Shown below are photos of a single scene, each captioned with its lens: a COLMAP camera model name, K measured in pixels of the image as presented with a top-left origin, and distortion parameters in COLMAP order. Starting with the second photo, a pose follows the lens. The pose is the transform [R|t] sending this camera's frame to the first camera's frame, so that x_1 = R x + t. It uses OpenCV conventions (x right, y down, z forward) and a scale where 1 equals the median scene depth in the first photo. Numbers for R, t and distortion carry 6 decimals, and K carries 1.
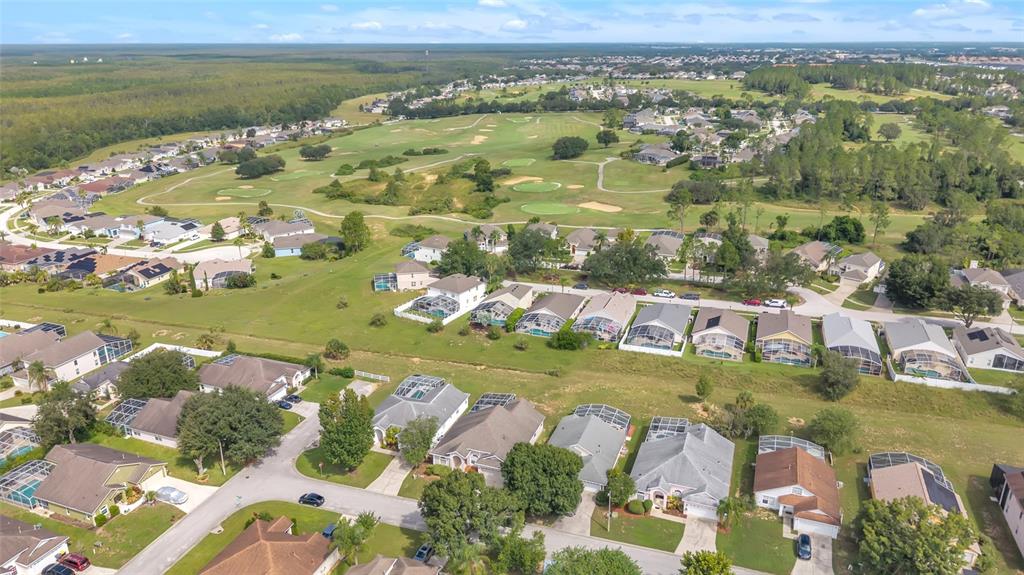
lens RADIAL K [[694.5, 0, 512.1], [0, 694.5, 288.1], [0, 0, 1]] dist [0.012084, -0.010159]
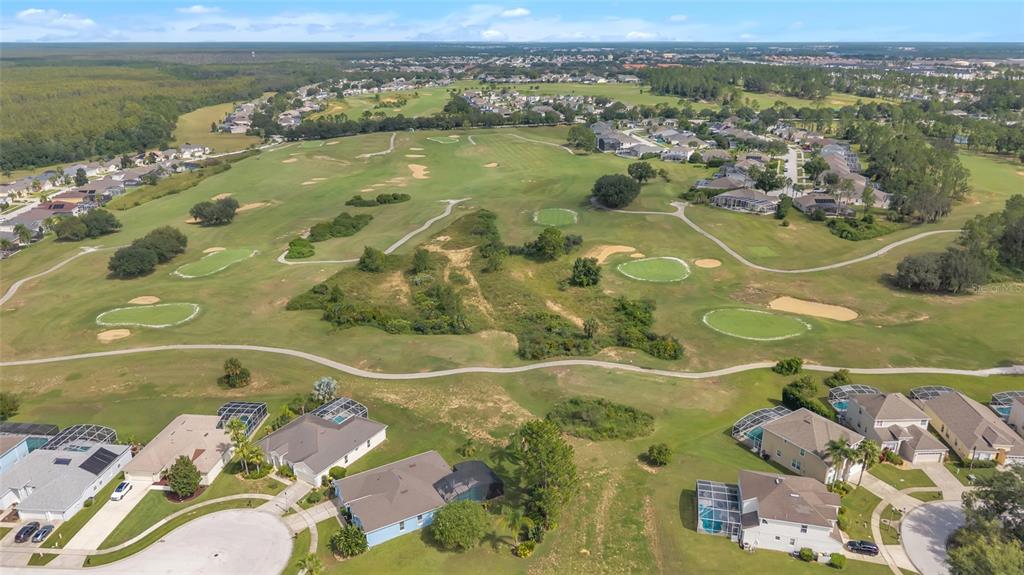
lens RADIAL K [[694.5, 0, 513.1], [0, 694.5, 289.3], [0, 0, 1]] dist [0.012084, -0.010159]
pose [[0.964758, -0.087452, 0.248184, -0.137398], [0.086848, 0.996131, 0.013403, -0.079936], [-0.248396, 0.008623, 0.968620, 0.222386]]
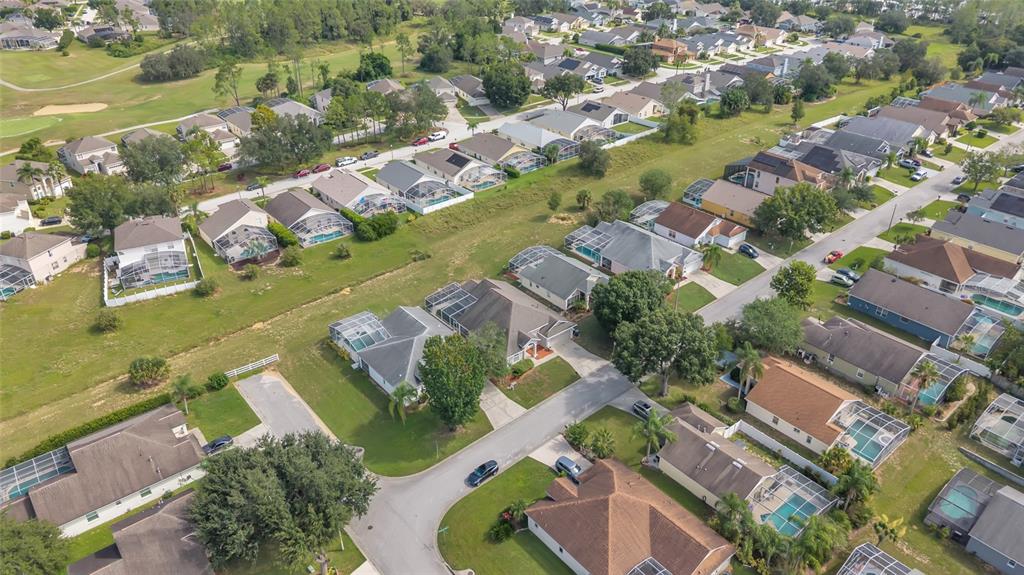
lens RADIAL K [[694.5, 0, 511.6], [0, 694.5, 286.2], [0, 0, 1]] dist [0.012084, -0.010159]
pose [[0.493796, -0.431020, 0.755240, -0.140179], [0.288457, 0.900527, 0.325335, -0.025179], [-0.820340, 0.057205, 0.569008, 0.090439]]
